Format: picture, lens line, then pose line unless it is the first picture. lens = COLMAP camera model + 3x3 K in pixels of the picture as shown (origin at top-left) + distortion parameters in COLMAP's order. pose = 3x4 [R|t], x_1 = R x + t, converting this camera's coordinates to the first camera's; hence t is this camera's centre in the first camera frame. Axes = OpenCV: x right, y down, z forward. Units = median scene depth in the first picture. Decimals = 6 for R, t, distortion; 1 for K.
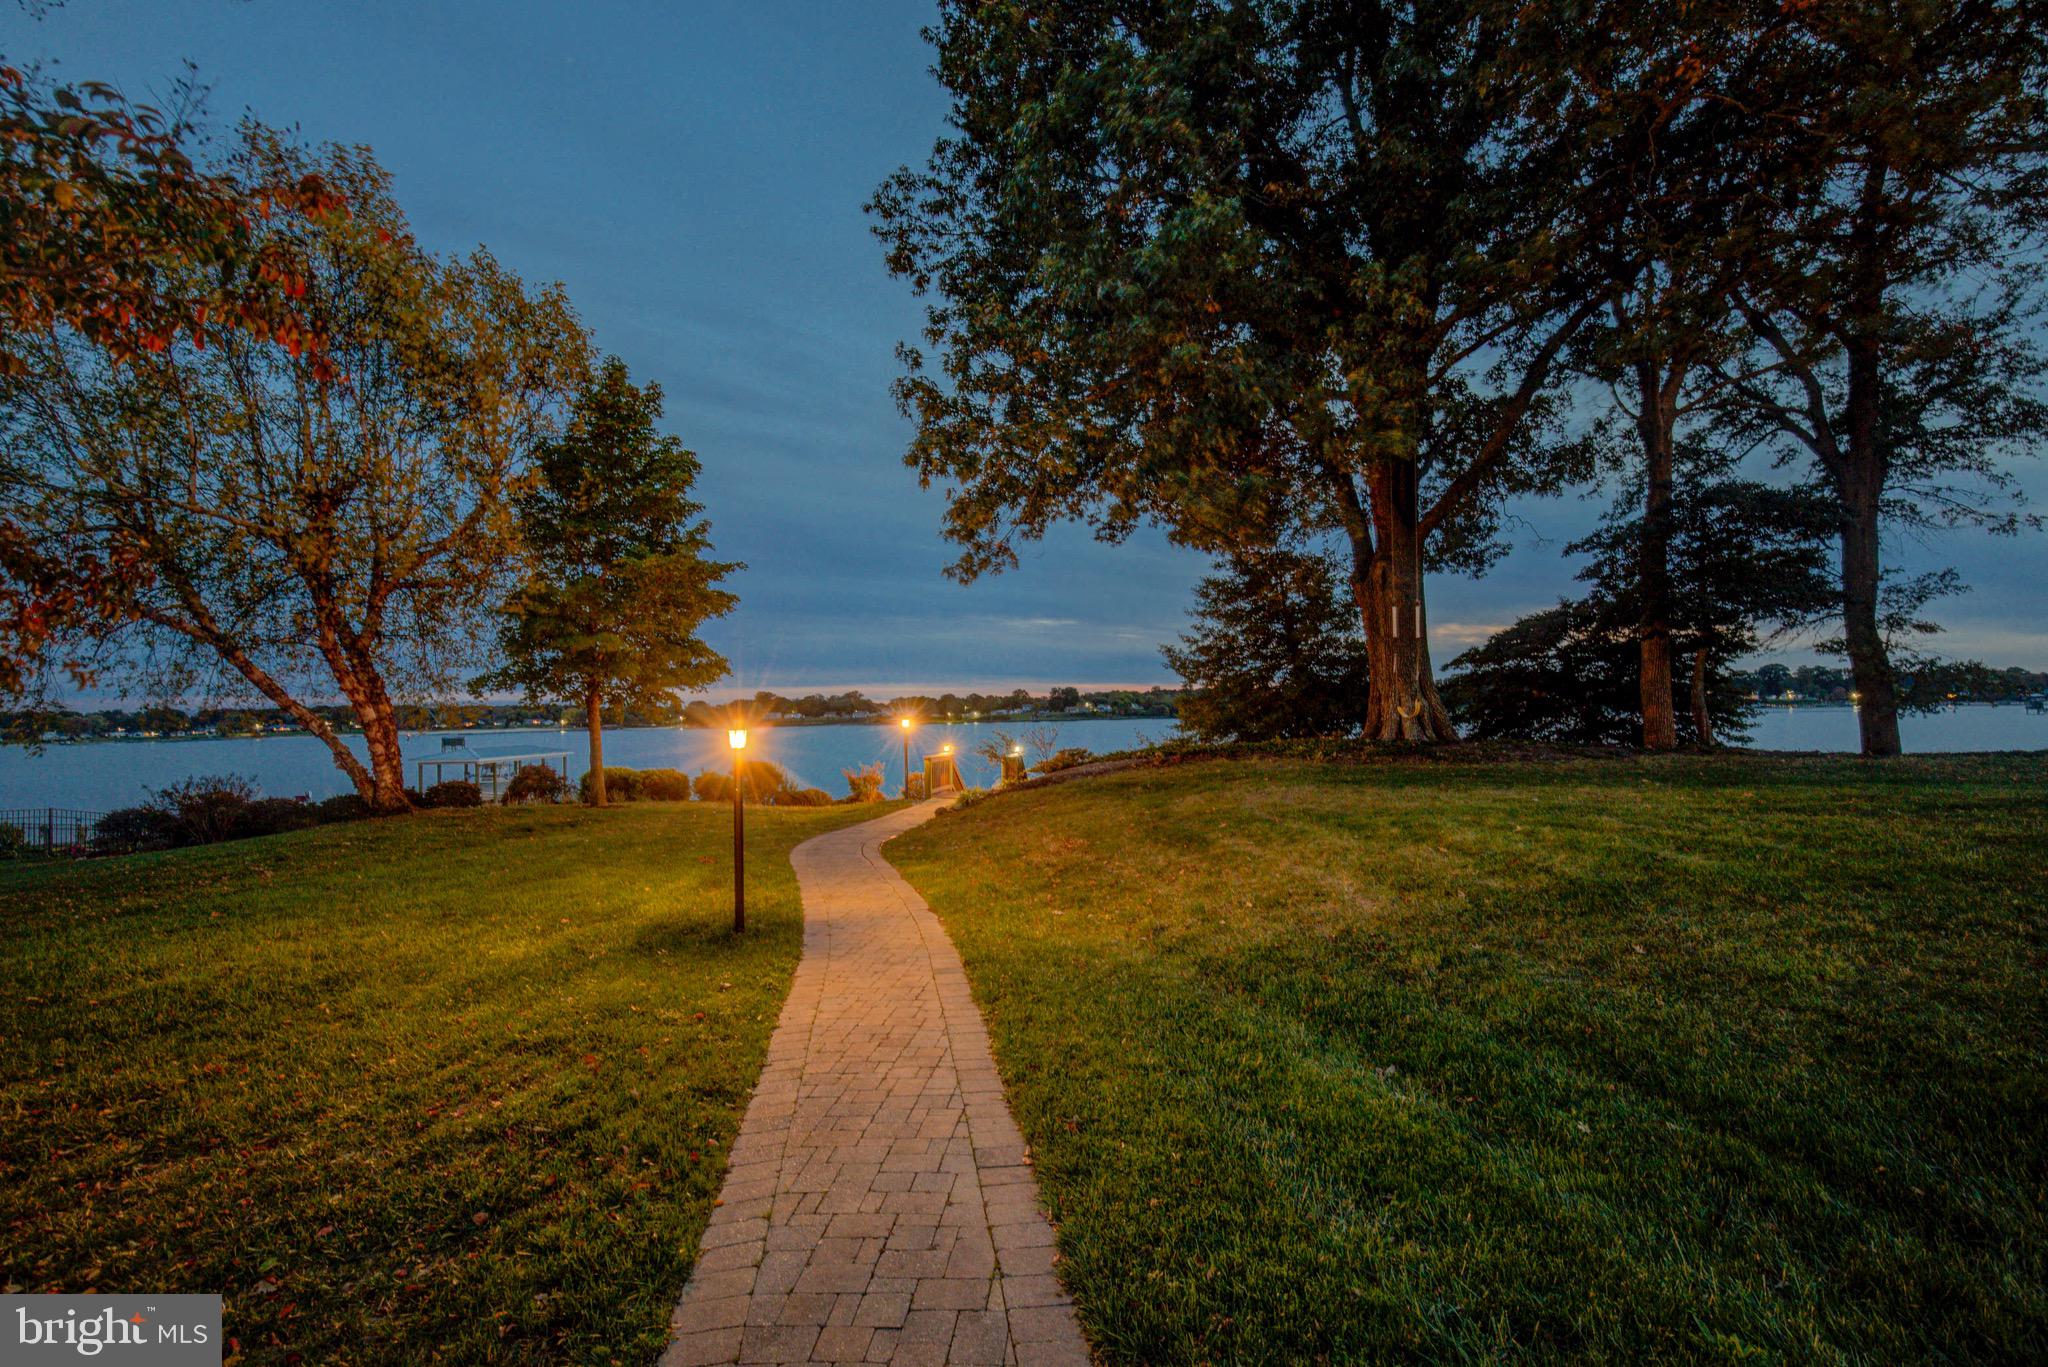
lens RADIAL K [[923.1, 0, 1030.1], [0, 923.1, 683.2], [0, 0, 1]] dist [-0.005703, -0.000141]
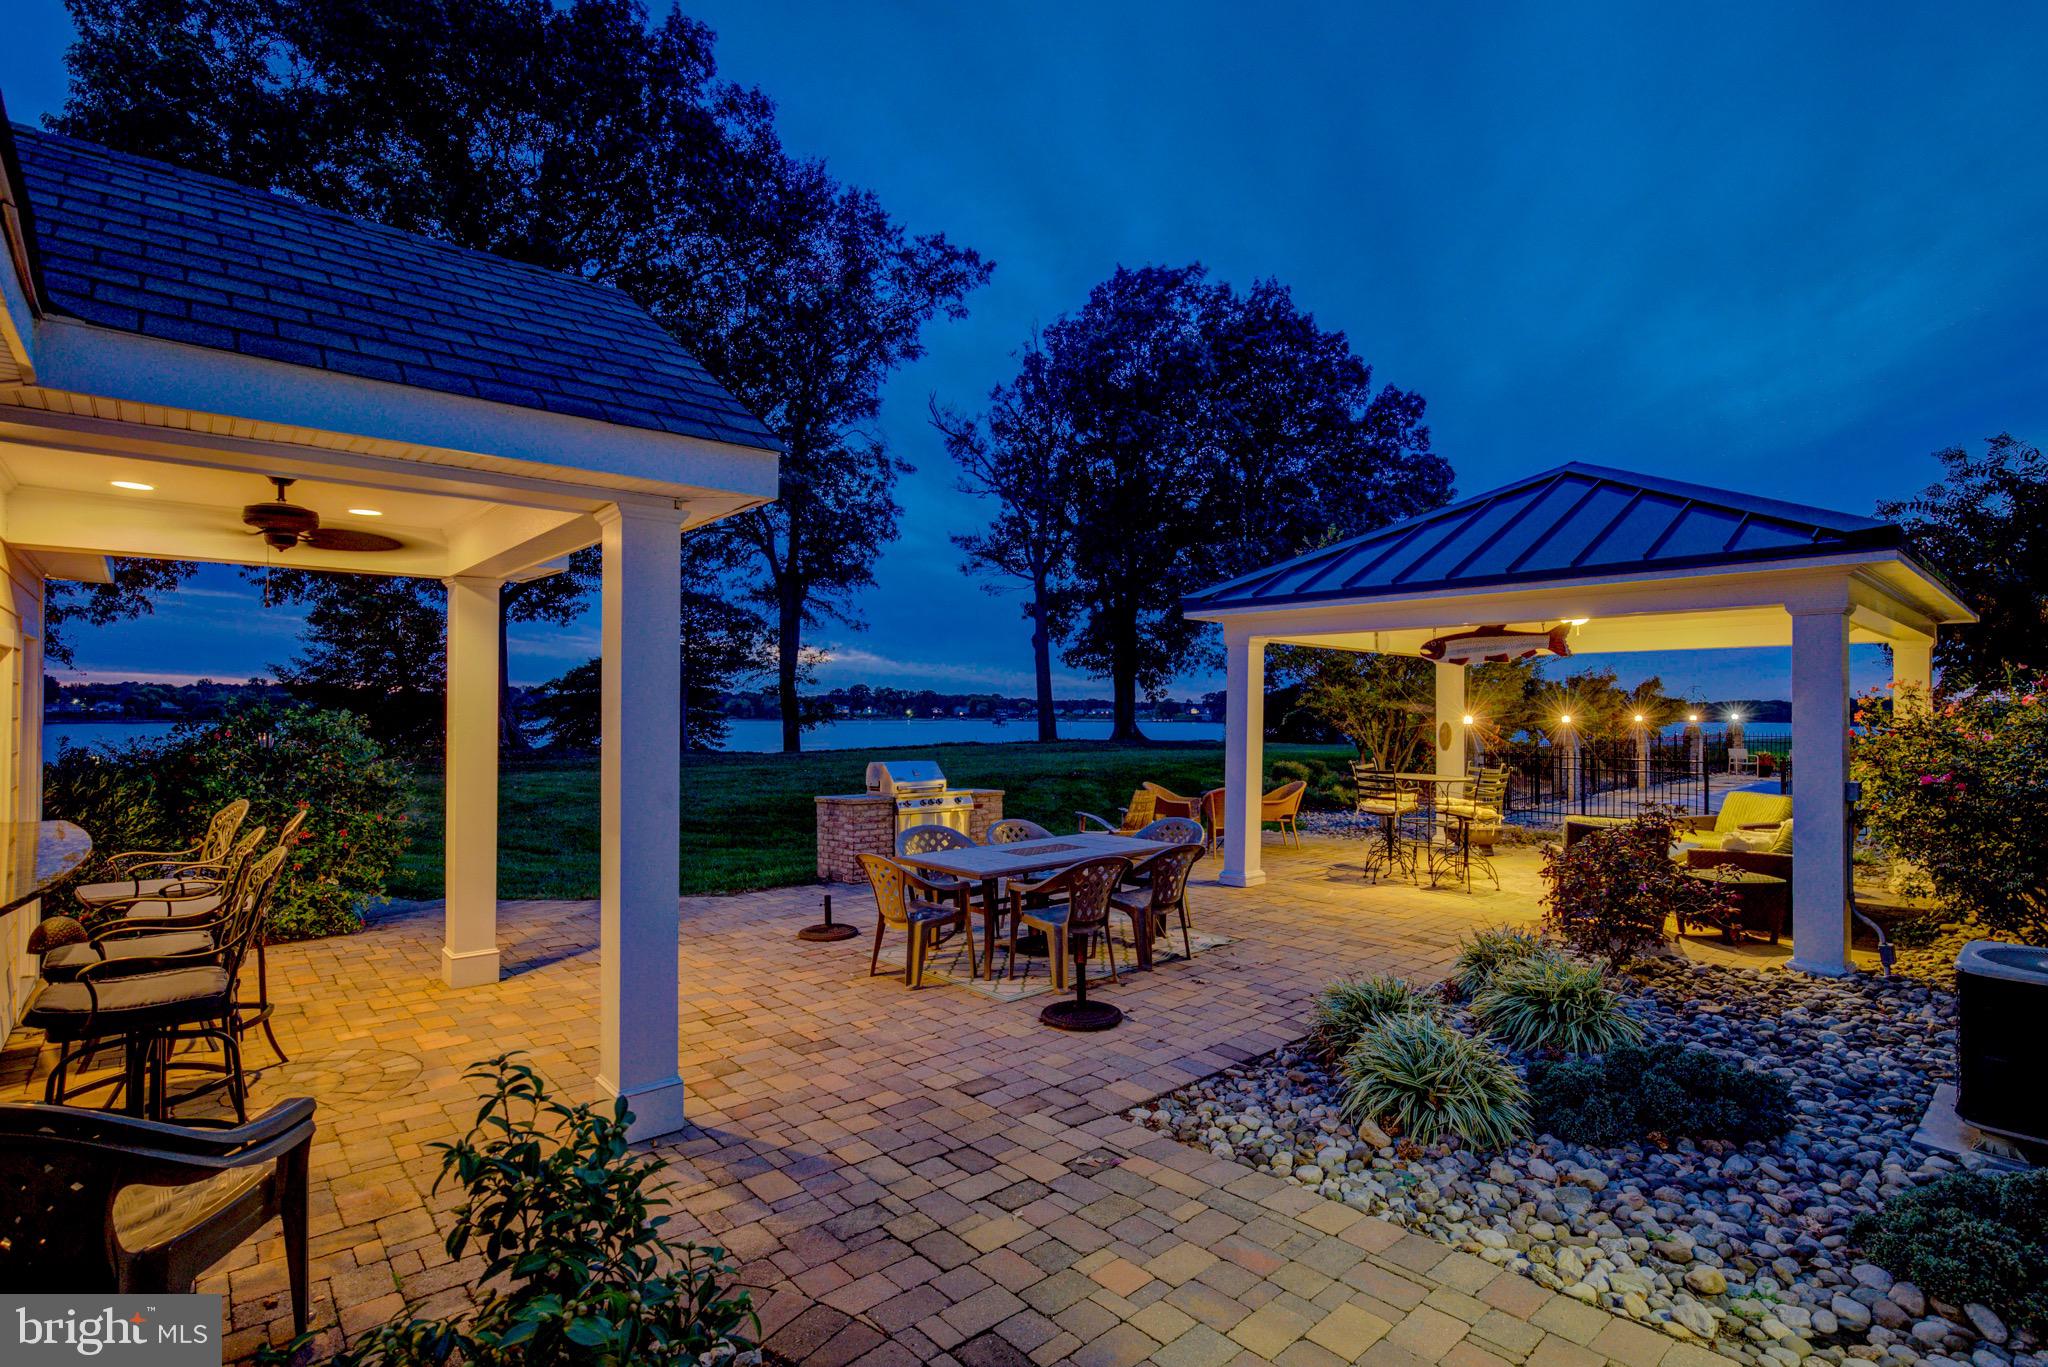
lens RADIAL K [[977.7, 0, 1036.7], [0, 977.7, 697.5], [0, 0, 1]] dist [0.005308, -0.000727]
pose [[0.665849, 0.030953, 0.745444, -0.126205], [-0.038116, 0.999246, -0.007445, -0.027113], [-0.745112, -0.023456, 0.666527, -0.505026]]
